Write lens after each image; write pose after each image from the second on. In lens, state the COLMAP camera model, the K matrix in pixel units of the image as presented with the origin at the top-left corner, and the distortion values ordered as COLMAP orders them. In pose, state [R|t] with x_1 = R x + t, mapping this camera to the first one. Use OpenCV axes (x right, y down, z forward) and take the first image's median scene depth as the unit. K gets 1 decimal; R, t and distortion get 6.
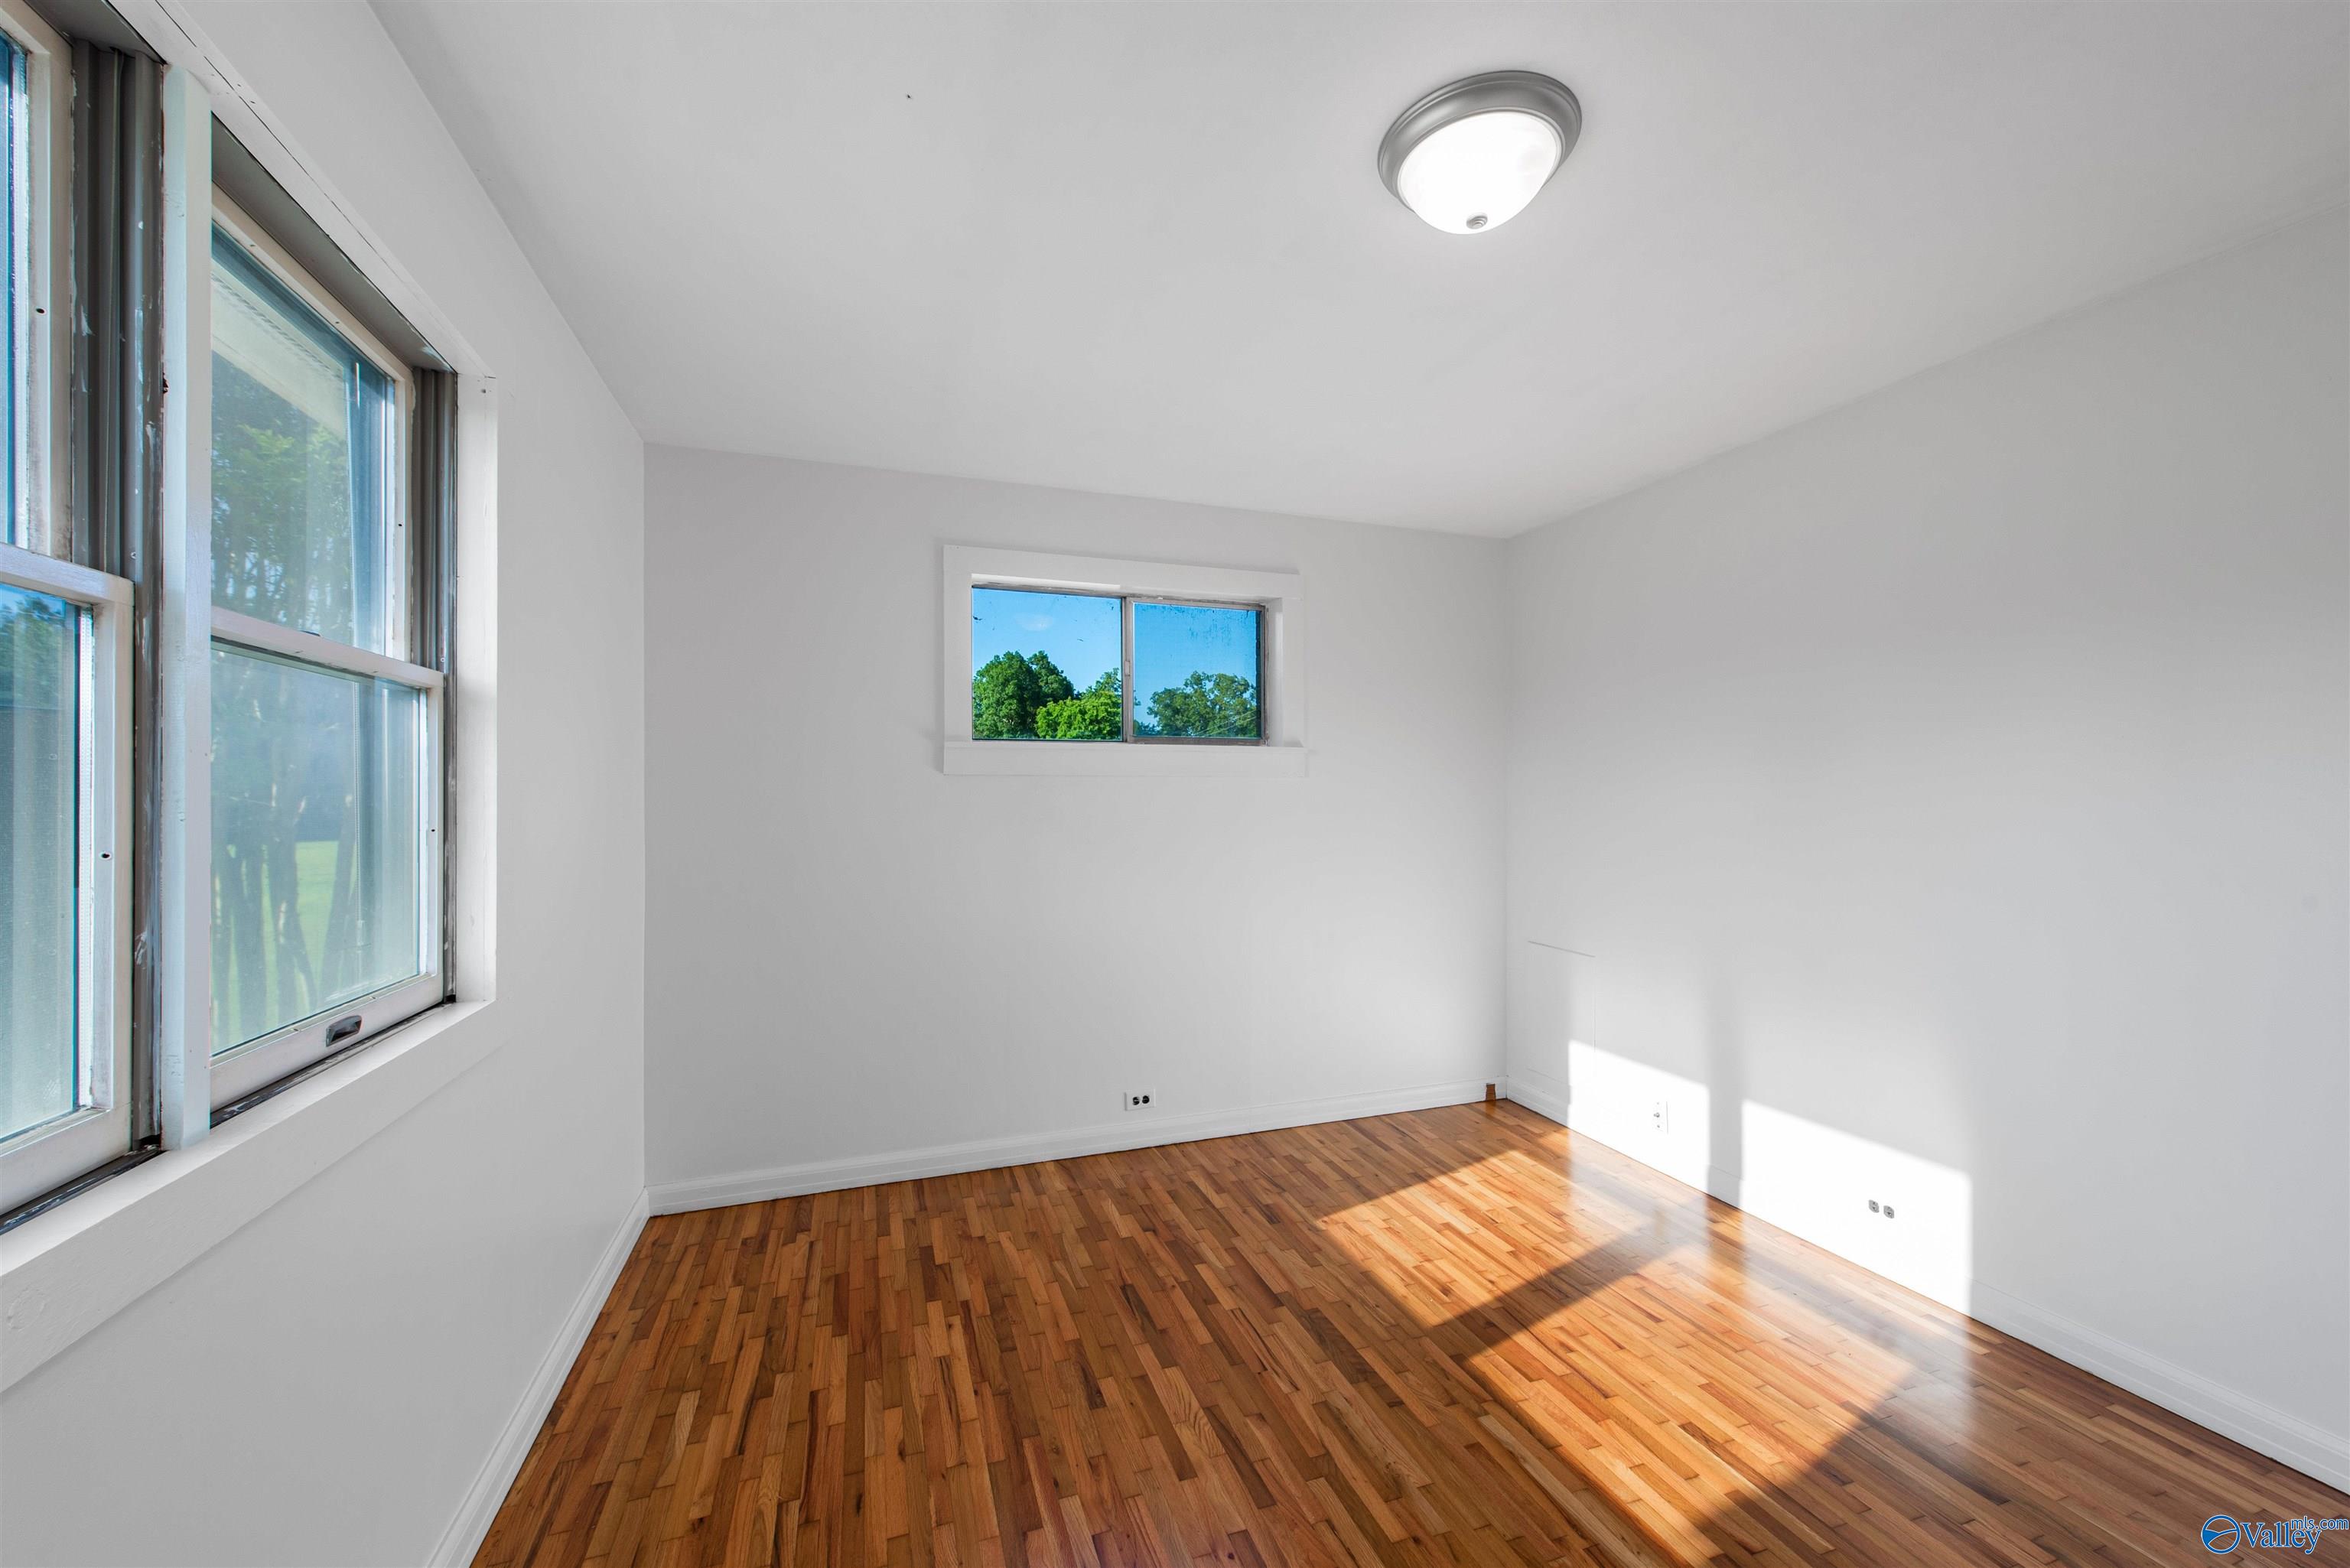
lens RADIAL K [[918.5, 0, 1188.0], [0, 918.5, 794.2], [0, 0, 1]] dist [0.011170, -0.003022]
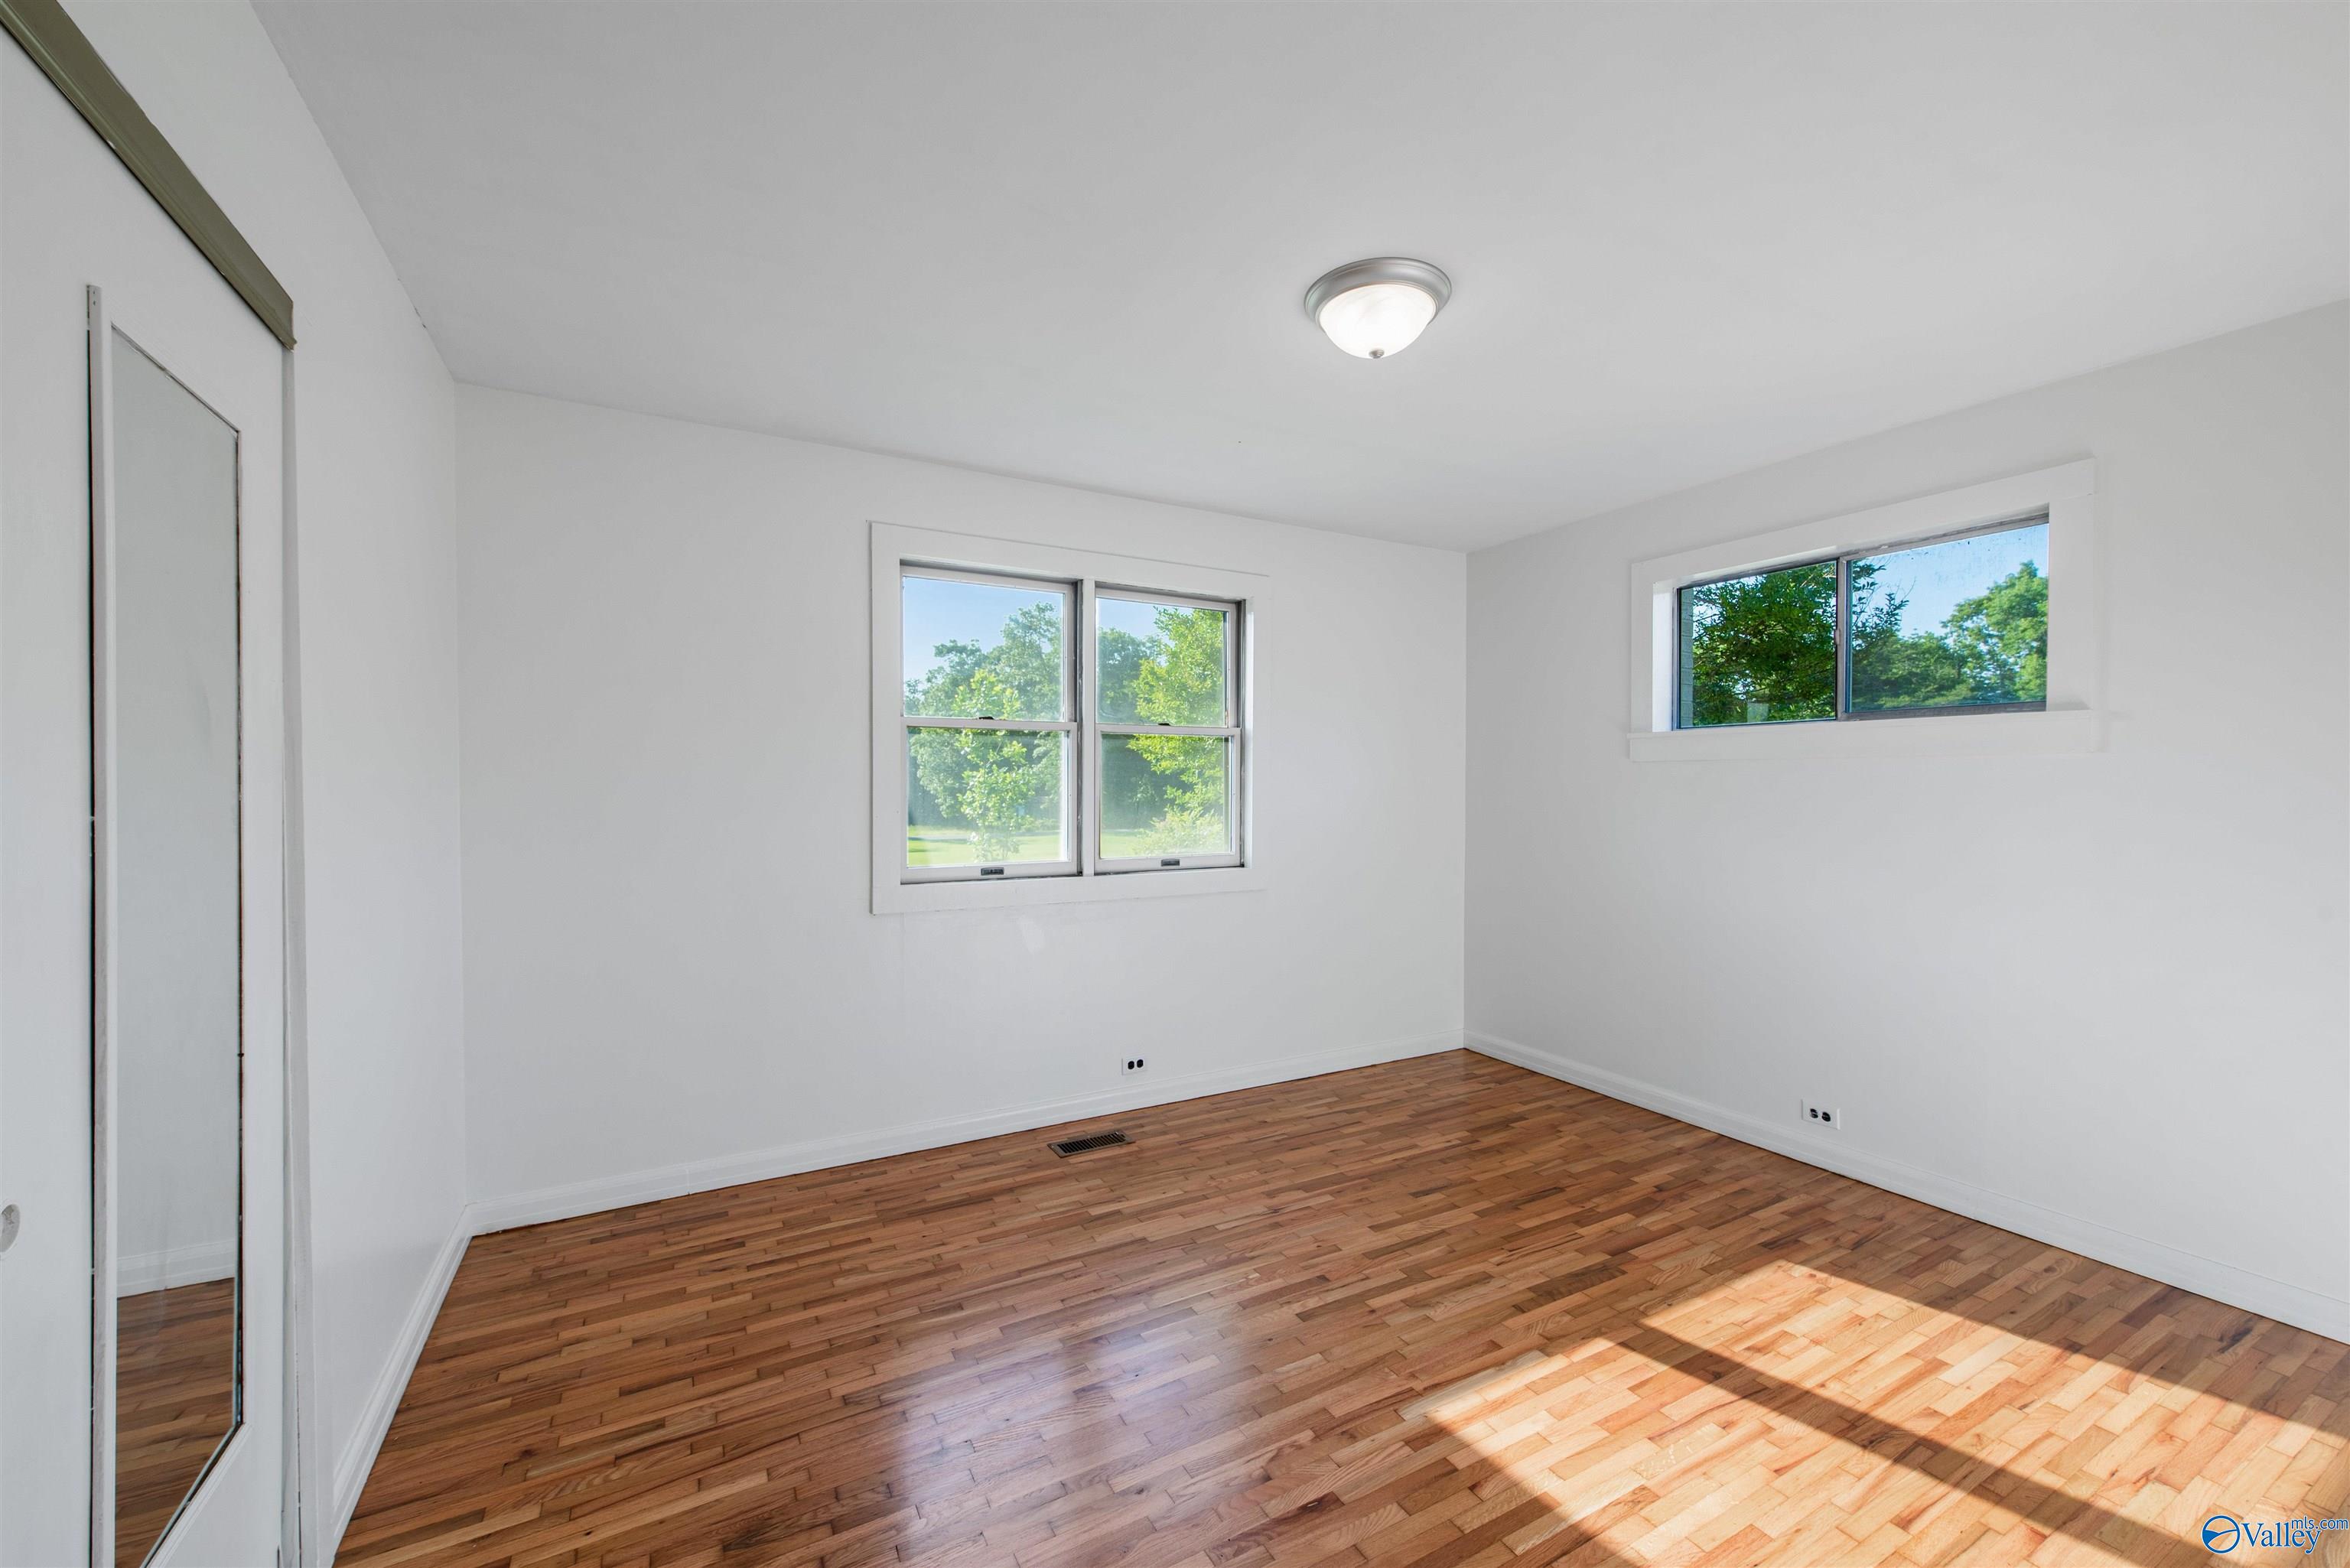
lens RADIAL K [[918.5, 0, 1185.1], [0, 918.5, 784.7], [0, 0, 1]] dist [0.011170, -0.003022]
pose [[0.161428, 0.003417, -0.986879, 1.008723], [0.002011, 0.999991, 0.003792, 0.003292], [0.986882, -0.002597, 0.161420, 0.318777]]
